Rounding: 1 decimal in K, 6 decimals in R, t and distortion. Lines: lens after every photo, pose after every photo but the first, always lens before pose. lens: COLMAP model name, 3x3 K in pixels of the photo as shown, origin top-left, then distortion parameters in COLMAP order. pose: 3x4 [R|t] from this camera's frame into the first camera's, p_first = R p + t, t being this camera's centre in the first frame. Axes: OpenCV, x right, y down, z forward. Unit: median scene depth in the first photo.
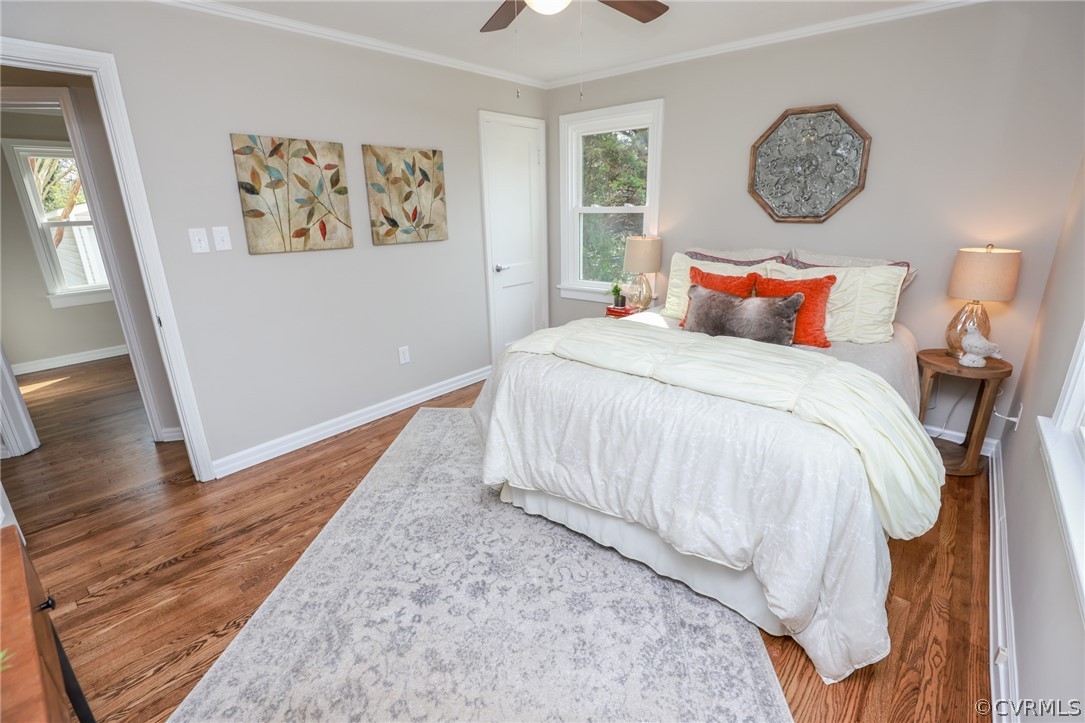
lens RADIAL K [[492.2, 0, 542.3], [0, 492.2, 361.5], [0, 0, 1]] dist [-0.029821, 0.002363]
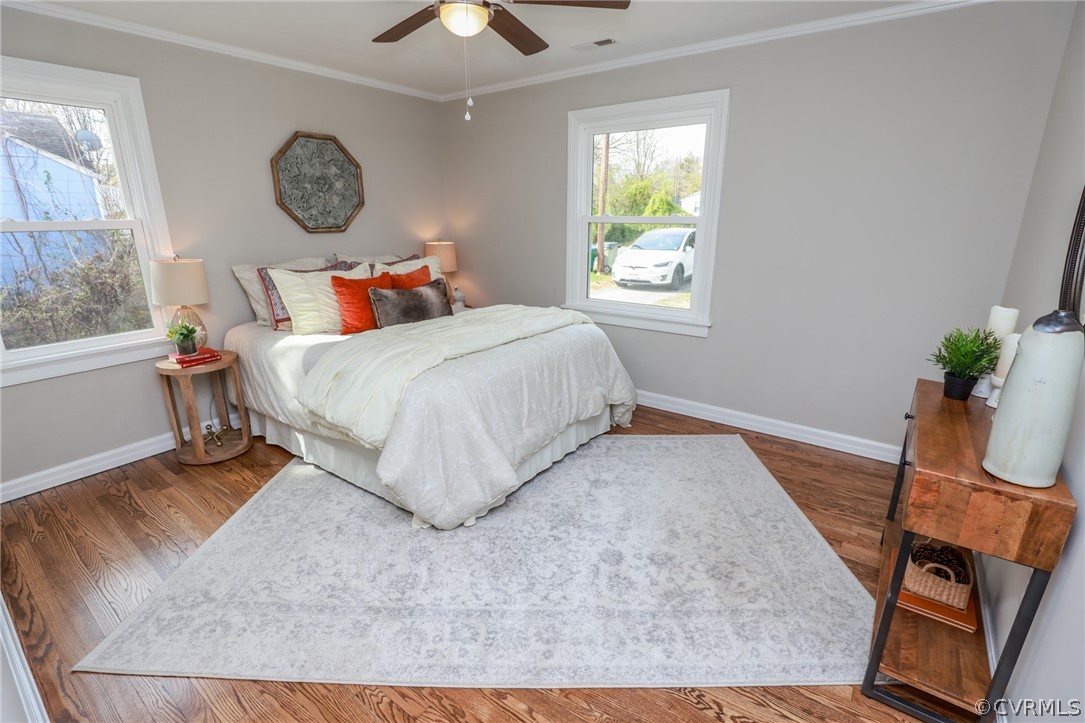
lens RADIAL K [[492.2, 0, 541.3], [0, 492.2, 365.8], [0, 0, 1]] dist [-0.029821, 0.002363]
pose [[-0.066859, -0.273525, 0.959538, -0.758740], [0.309366, 0.908612, 0.280565, -0.178763], [-0.948590, 0.315607, 0.023870, 0.635689]]
